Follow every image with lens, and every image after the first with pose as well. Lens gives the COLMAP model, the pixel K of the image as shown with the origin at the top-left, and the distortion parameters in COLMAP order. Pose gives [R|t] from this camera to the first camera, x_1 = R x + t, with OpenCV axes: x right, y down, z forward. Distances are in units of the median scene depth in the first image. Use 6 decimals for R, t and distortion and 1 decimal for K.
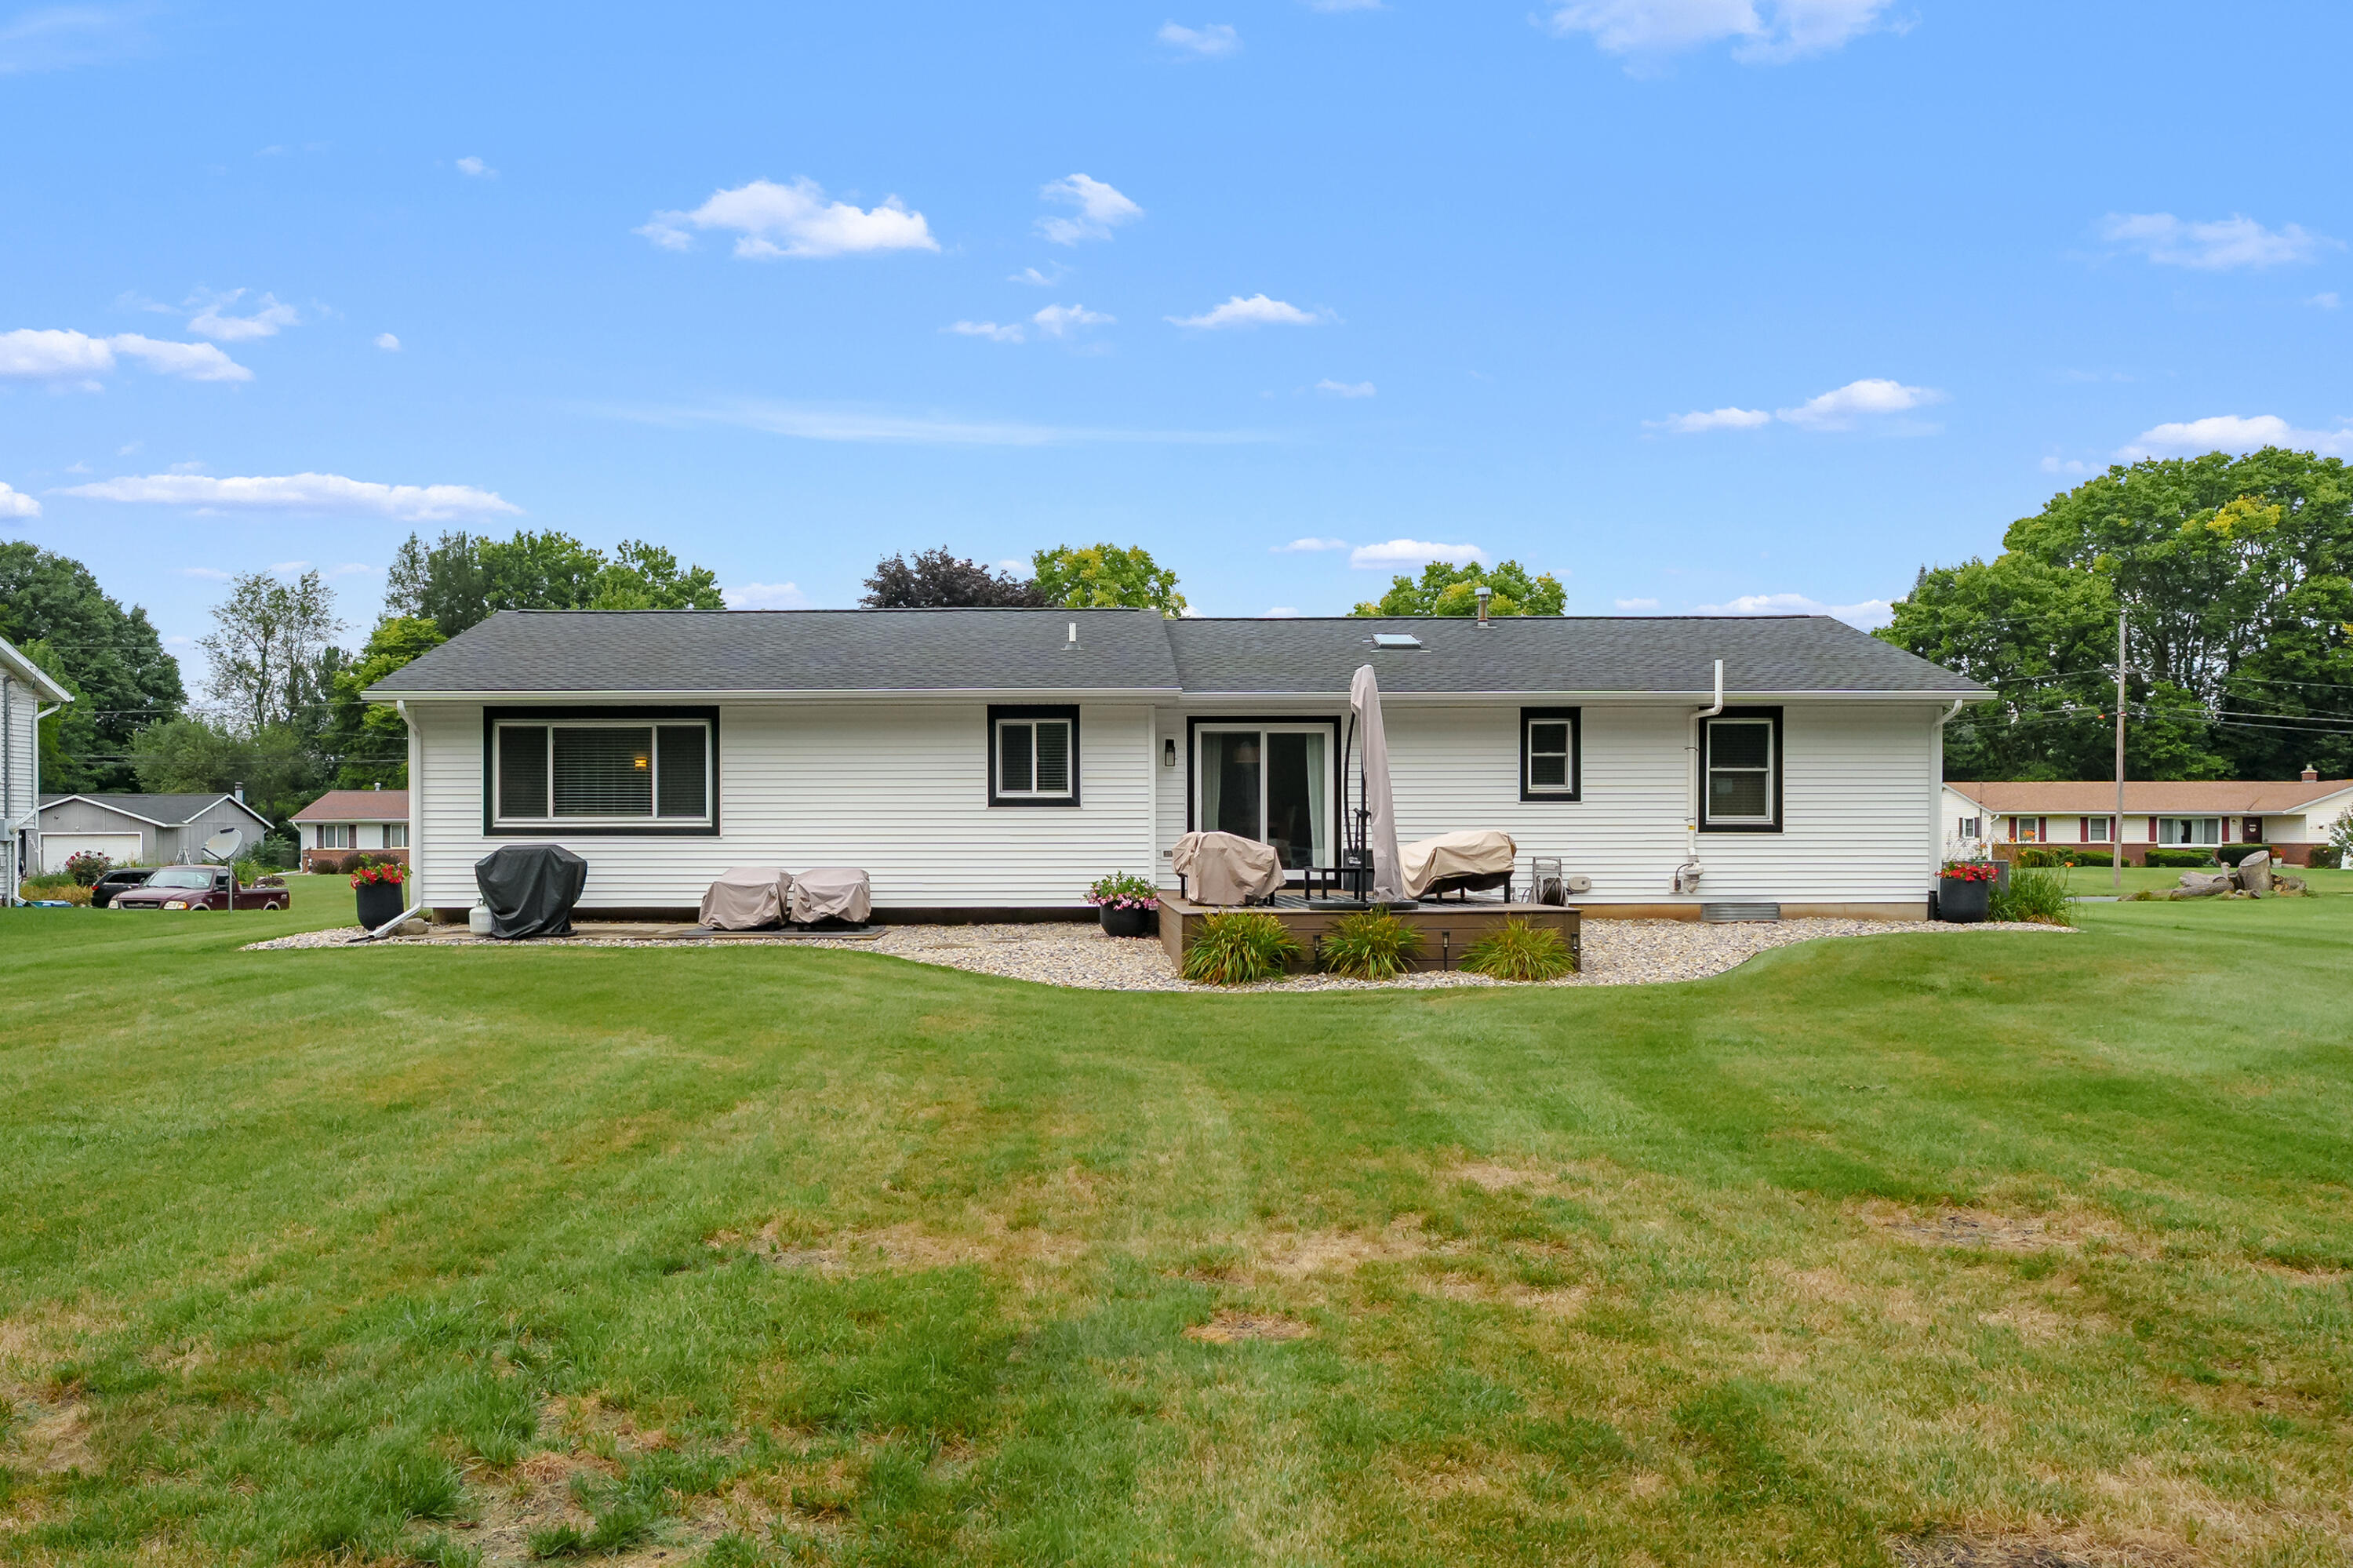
lens RADIAL K [[1665.0, 0, 1038.9], [0, 1665.0, 782.2], [0, 0, 1]] dist [-0.003808, -0.002205]
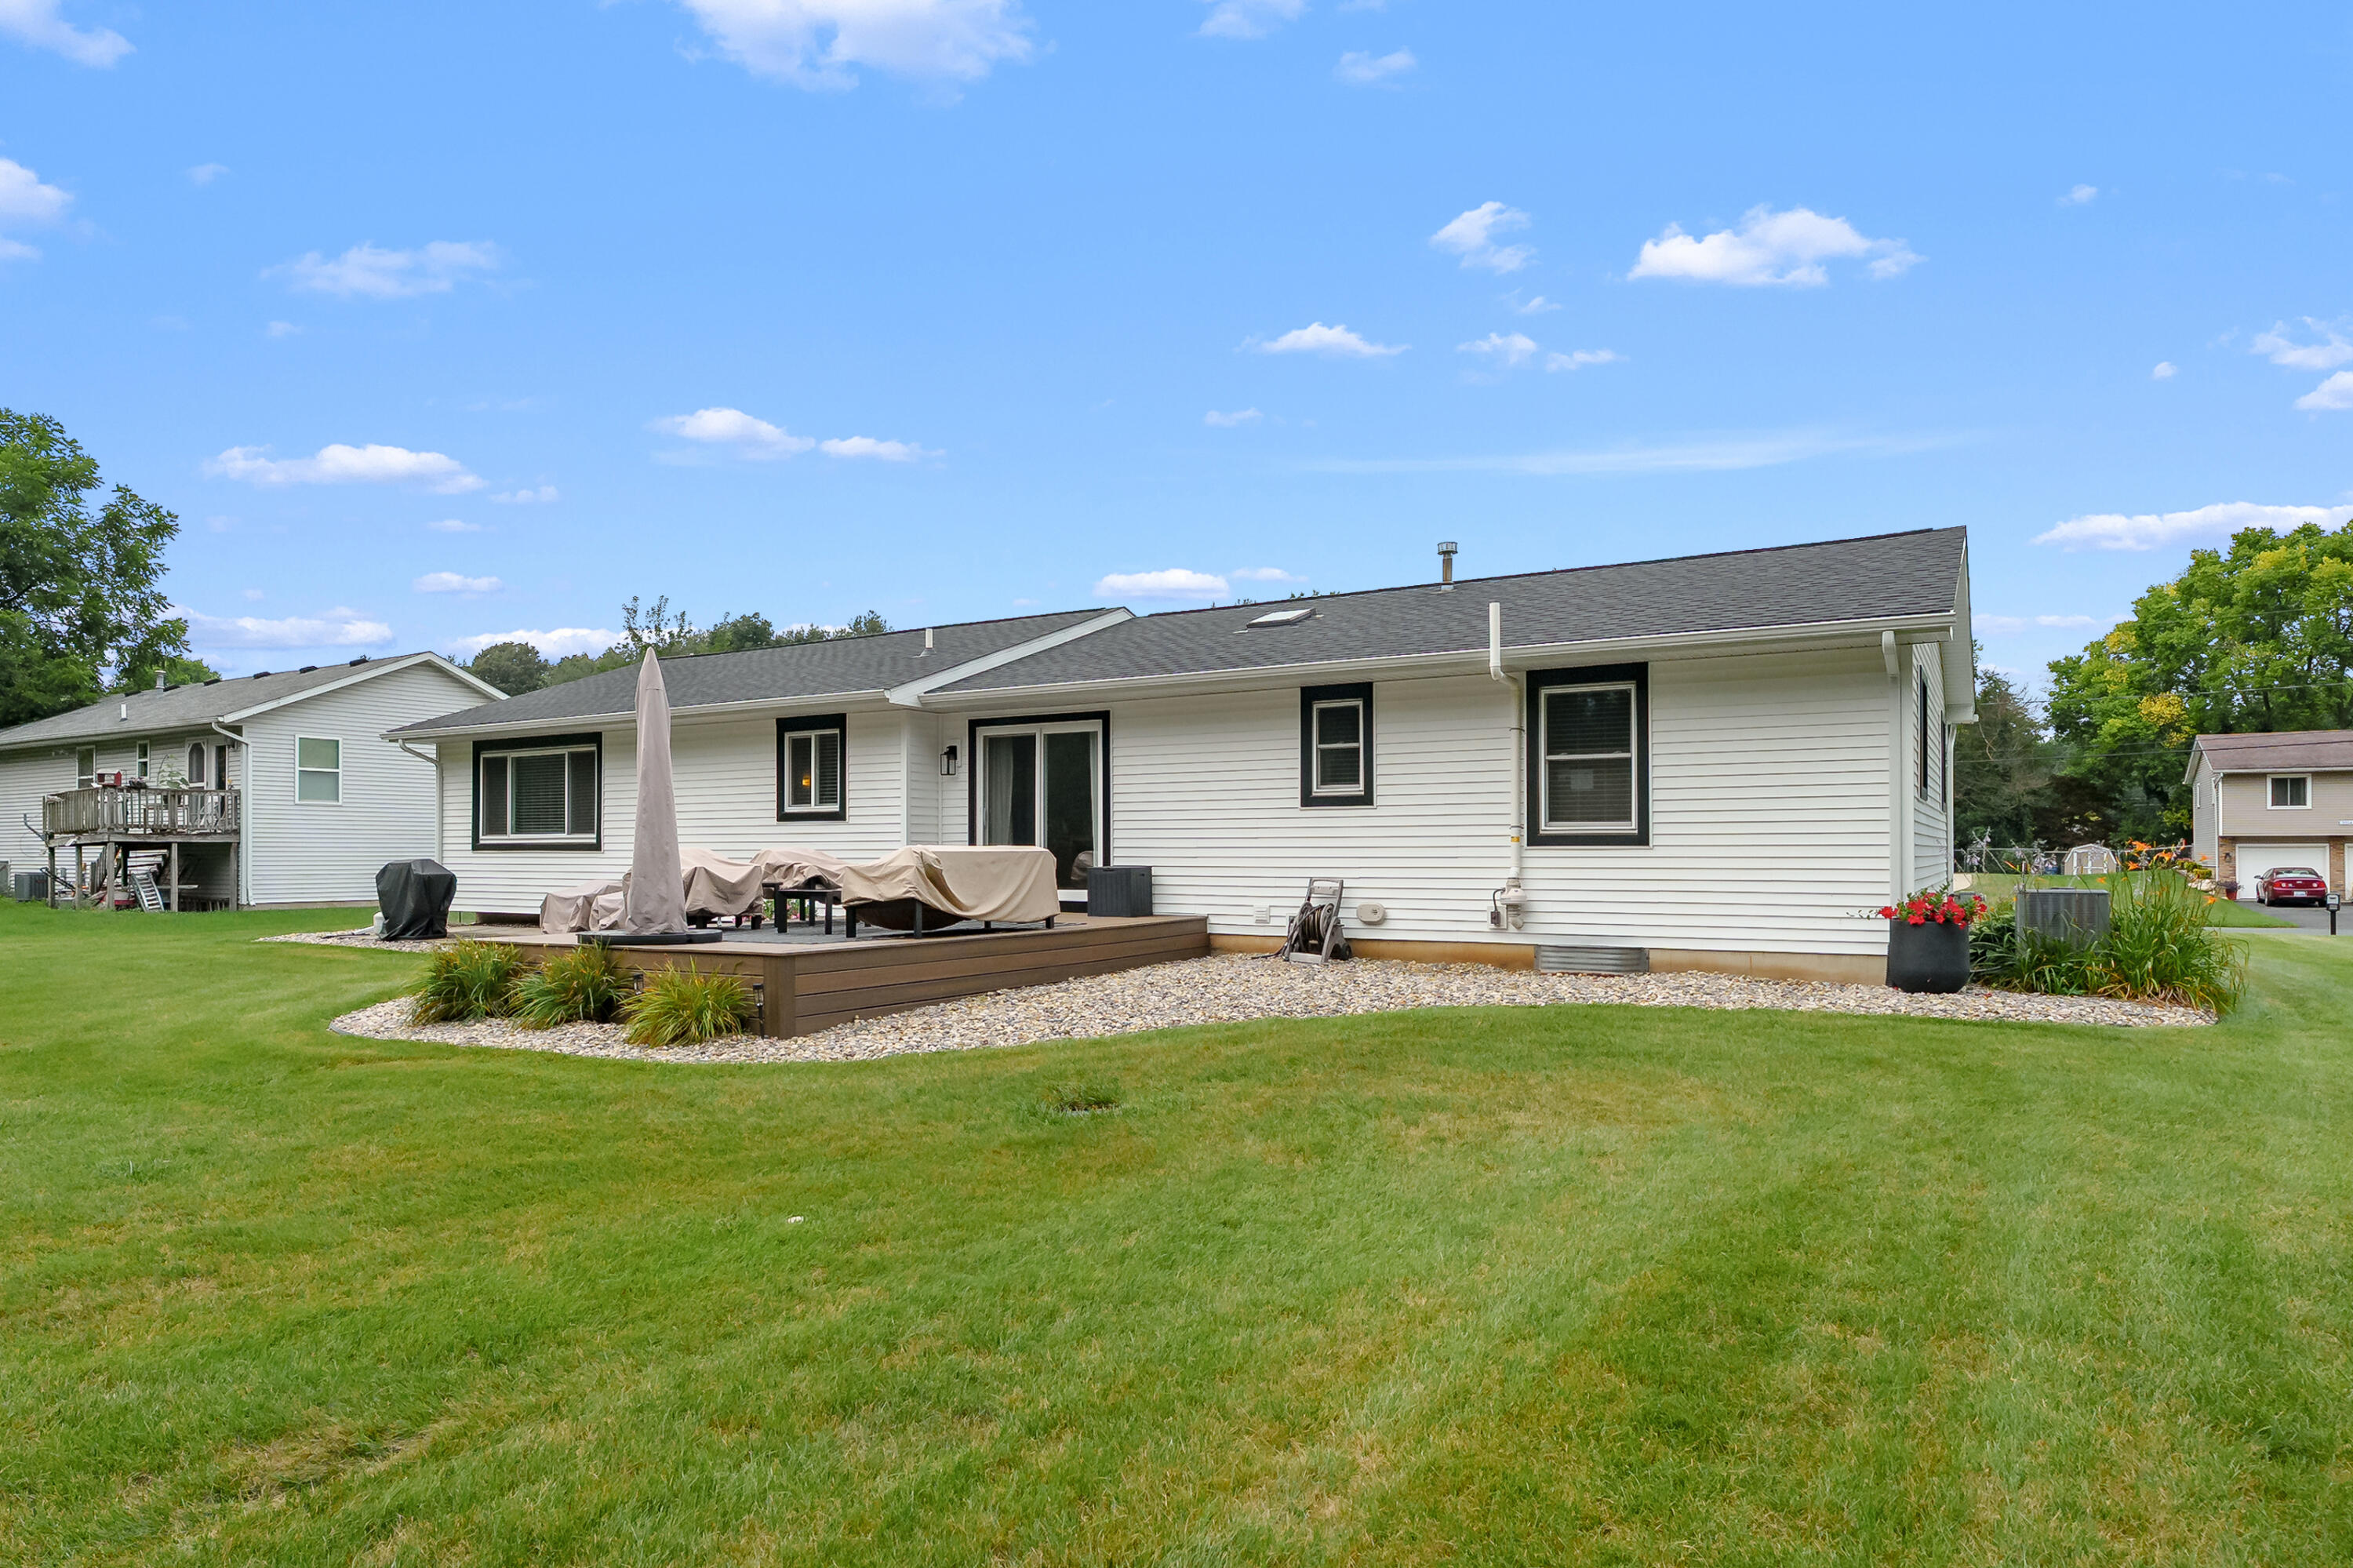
lens RADIAL K [[1378.8, 0, 1132.1], [0, 1378.8, 790.1], [0, 0, 1]] dist [-0.000067, -0.000892]
pose [[0.850096, -0.023321, -0.526111, 0.563438], [0.019038, 0.999727, -0.013553, 0.010923], [0.526283, 0.001505, 0.850308, 0.404434]]
